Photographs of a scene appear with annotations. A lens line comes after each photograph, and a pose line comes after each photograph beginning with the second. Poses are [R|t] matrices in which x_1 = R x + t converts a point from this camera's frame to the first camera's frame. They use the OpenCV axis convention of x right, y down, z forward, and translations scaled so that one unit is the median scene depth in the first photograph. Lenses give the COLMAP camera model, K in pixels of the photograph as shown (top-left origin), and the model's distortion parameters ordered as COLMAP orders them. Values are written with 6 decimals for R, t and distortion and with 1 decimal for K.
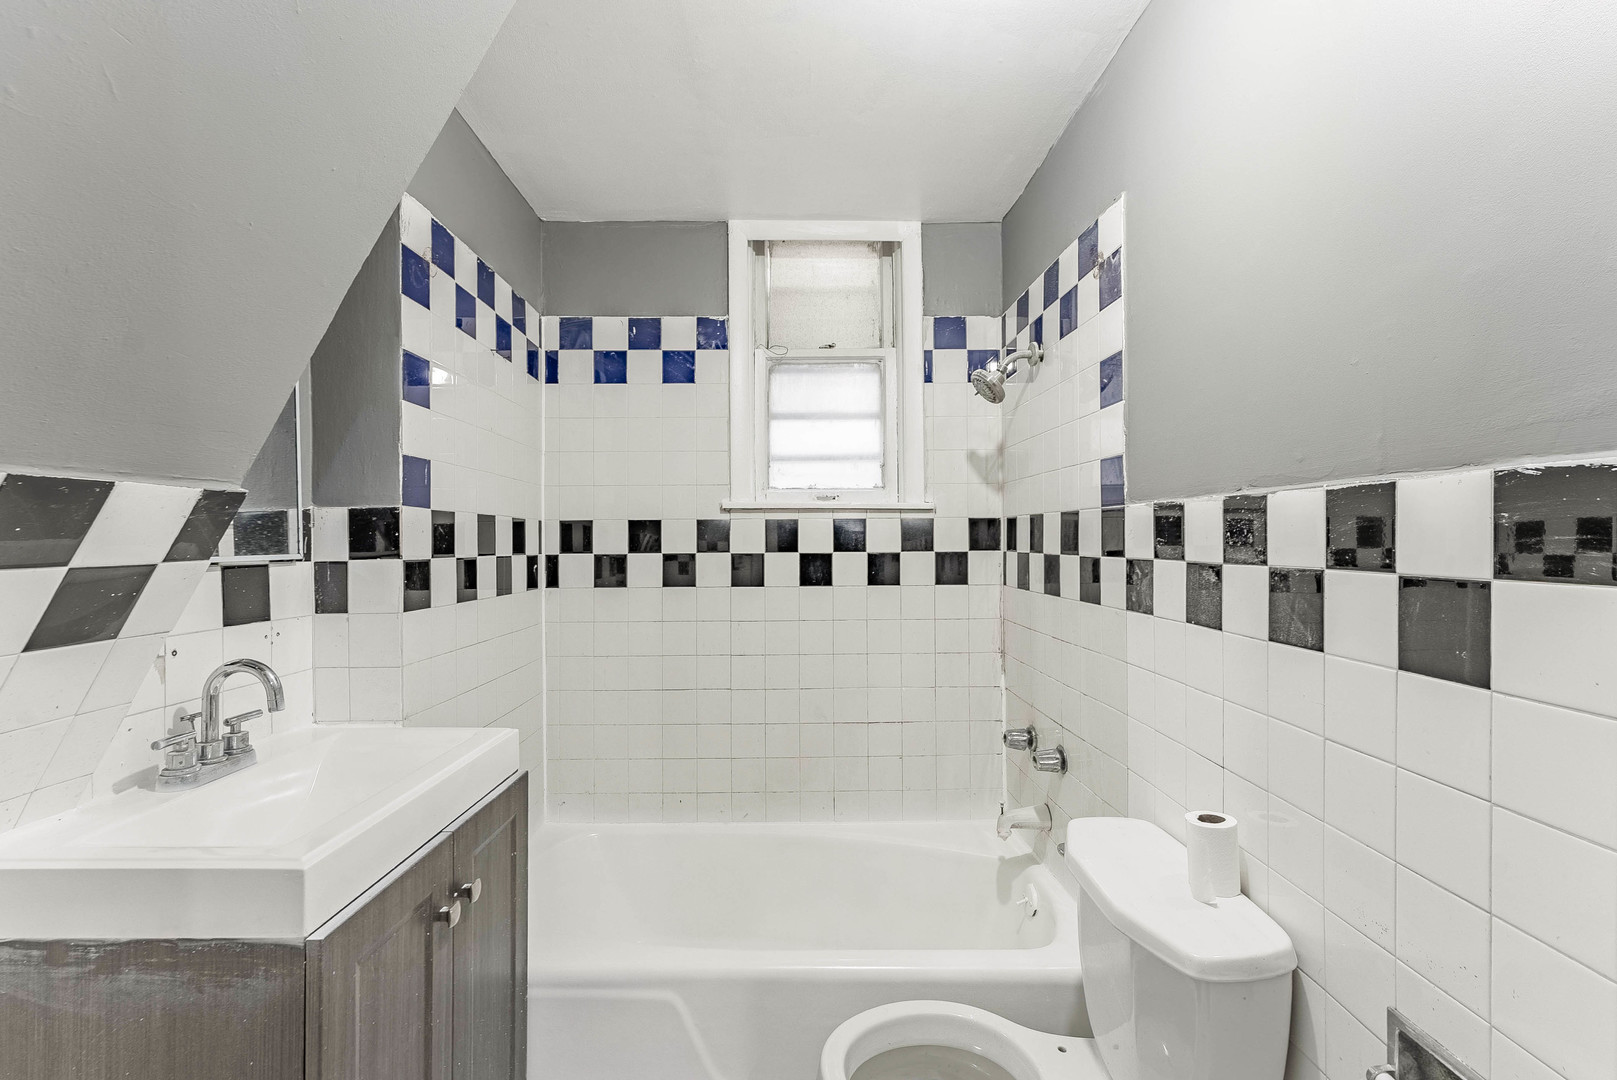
lens RADIAL K [[688.7, 0, 808.5], [0, 688.7, 540.0], [0, 0, 1]] dist [-0.000089, -0.000204]
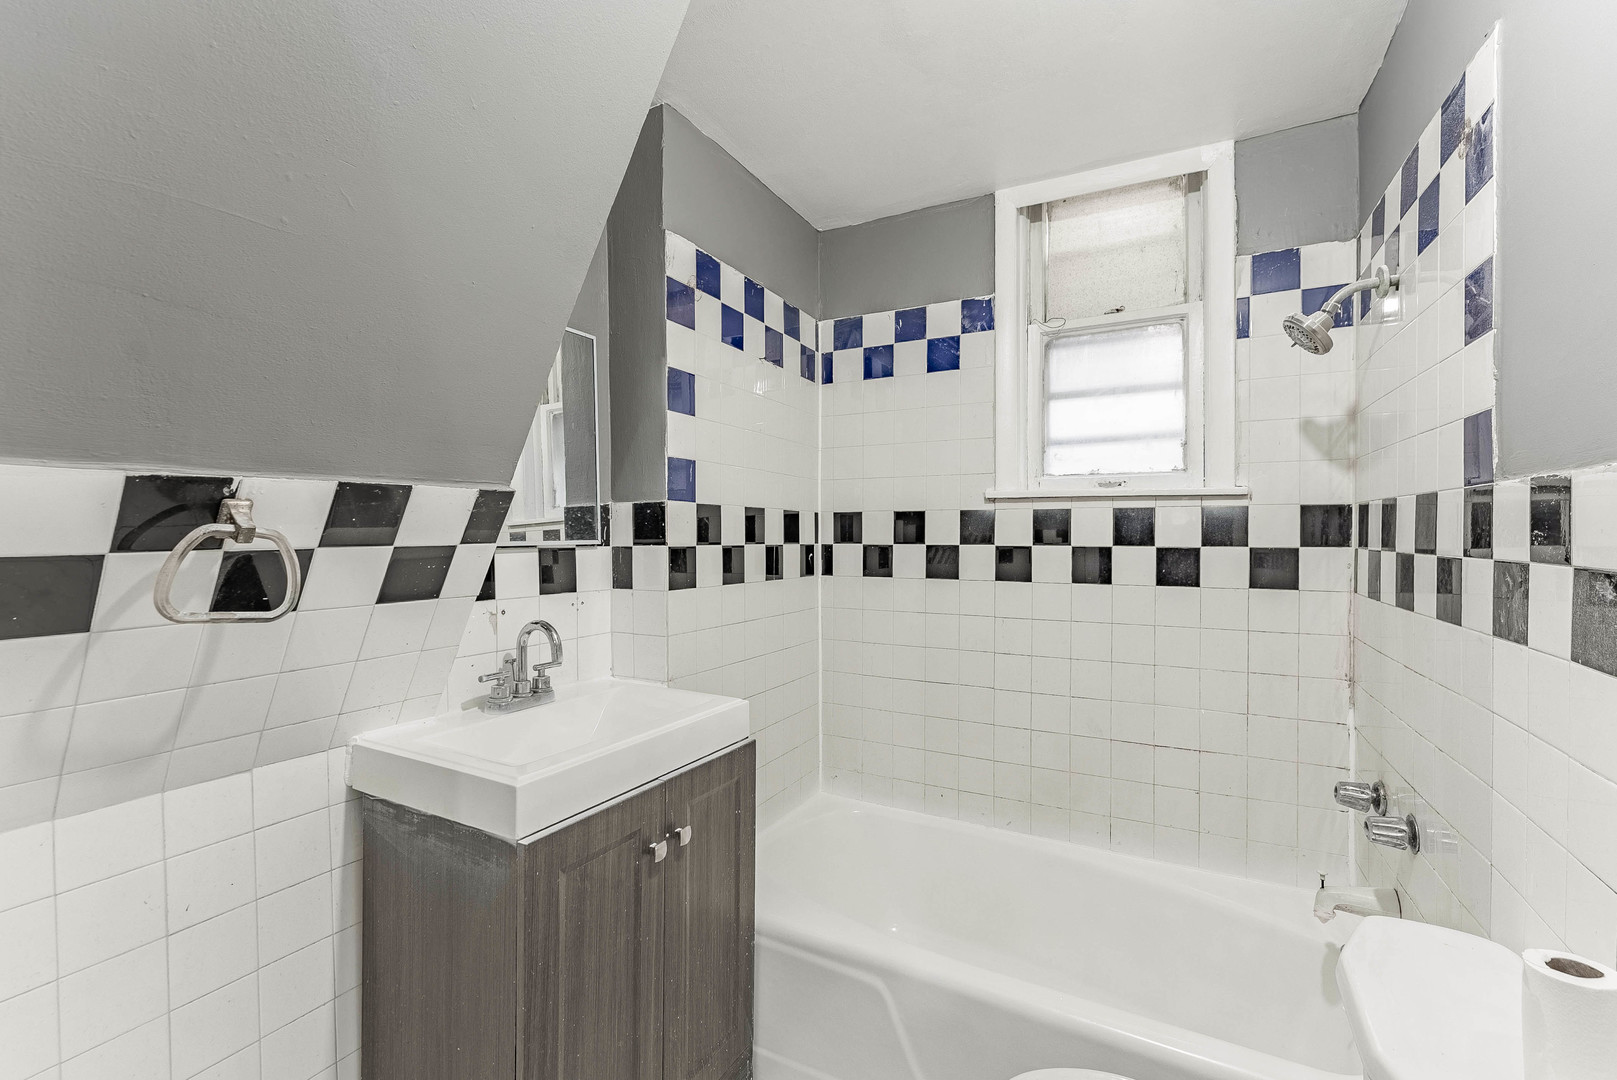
lens RADIAL K [[688.7, 0, 815.5], [0, 688.7, 544.1], [0, 0, 1]] dist [-0.001701, -0.000540]
pose [[0.881942, 0.013822, -0.471155, 0.132121], [-0.005730, 0.999811, 0.018604, 0.001231], [0.471323, -0.013708, 0.881854, 0.055468]]
